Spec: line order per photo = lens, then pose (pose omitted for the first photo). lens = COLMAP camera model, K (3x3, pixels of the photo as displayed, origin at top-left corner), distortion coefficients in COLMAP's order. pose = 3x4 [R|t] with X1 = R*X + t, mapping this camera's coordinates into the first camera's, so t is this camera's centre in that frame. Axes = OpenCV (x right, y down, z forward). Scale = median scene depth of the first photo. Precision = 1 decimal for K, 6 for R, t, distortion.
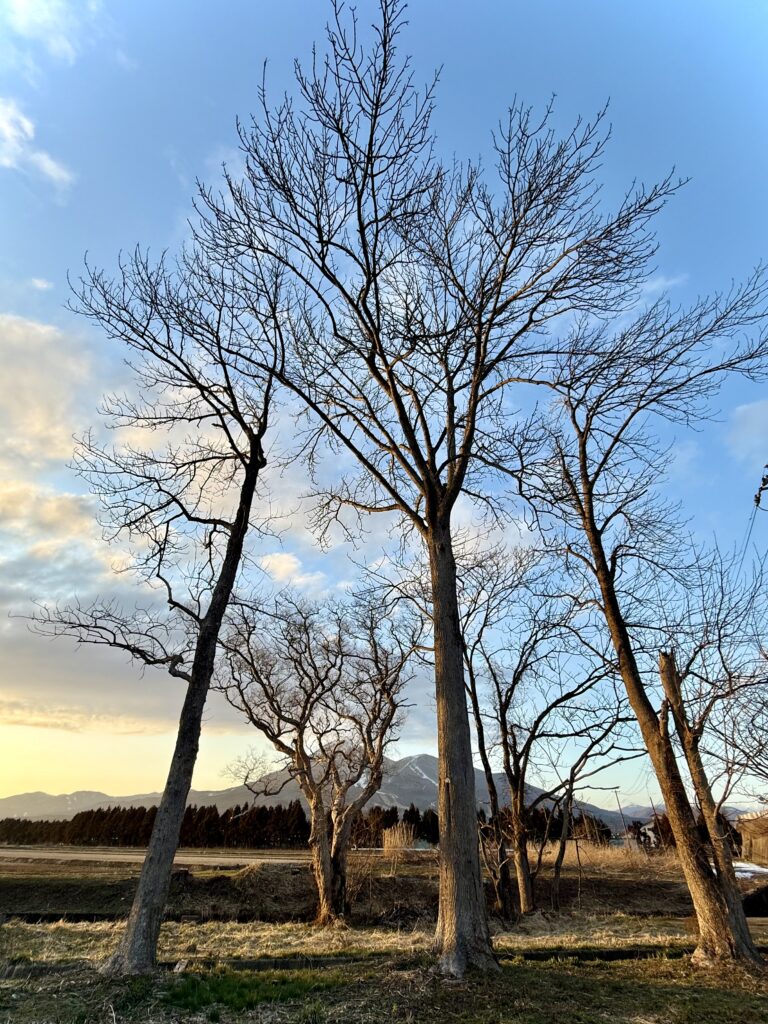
lens RADIAL K [[434.0, 0, 384.6], [0, 434.0, 513.2], [0, 0, 1]] dist [-0.001046, 0.000159]
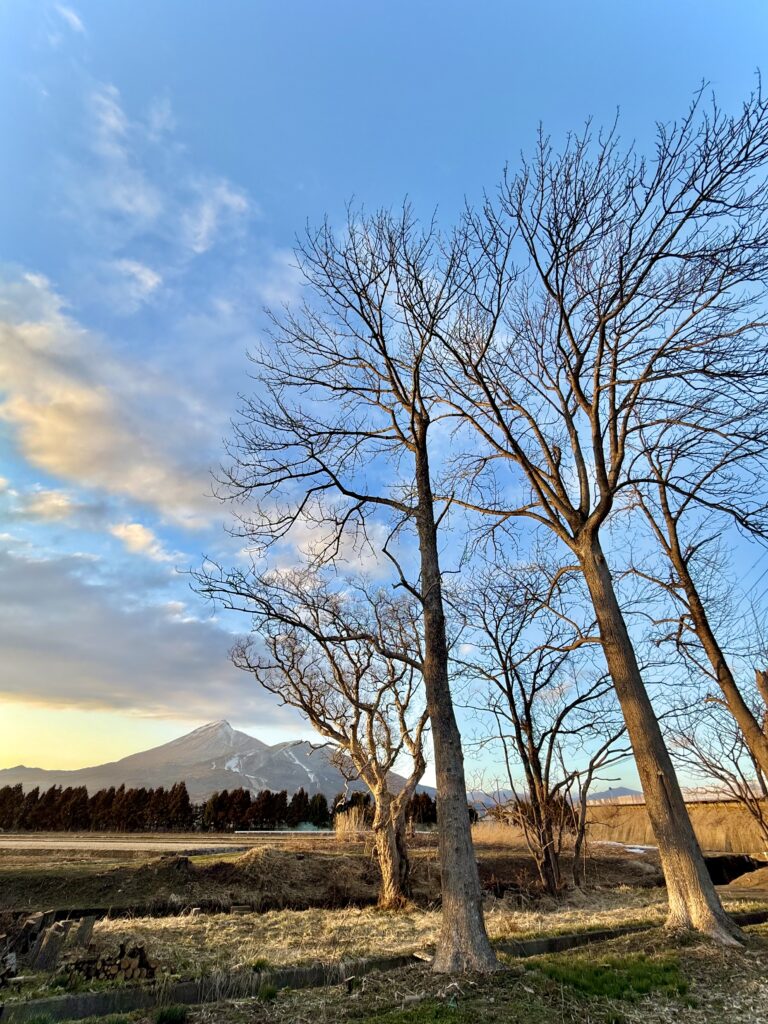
lens RADIAL K [[412.8, 0, 381.5], [0, 412.8, 516.2], [0, 0, 1]] dist [-0.001699, -0.000129]
pose [[0.963169, 0.157474, 0.217964, -0.392226], [-0.159037, 0.987217, -0.010464, 0.043178], [-0.216826, -0.024586, 0.975901, 0.066323]]
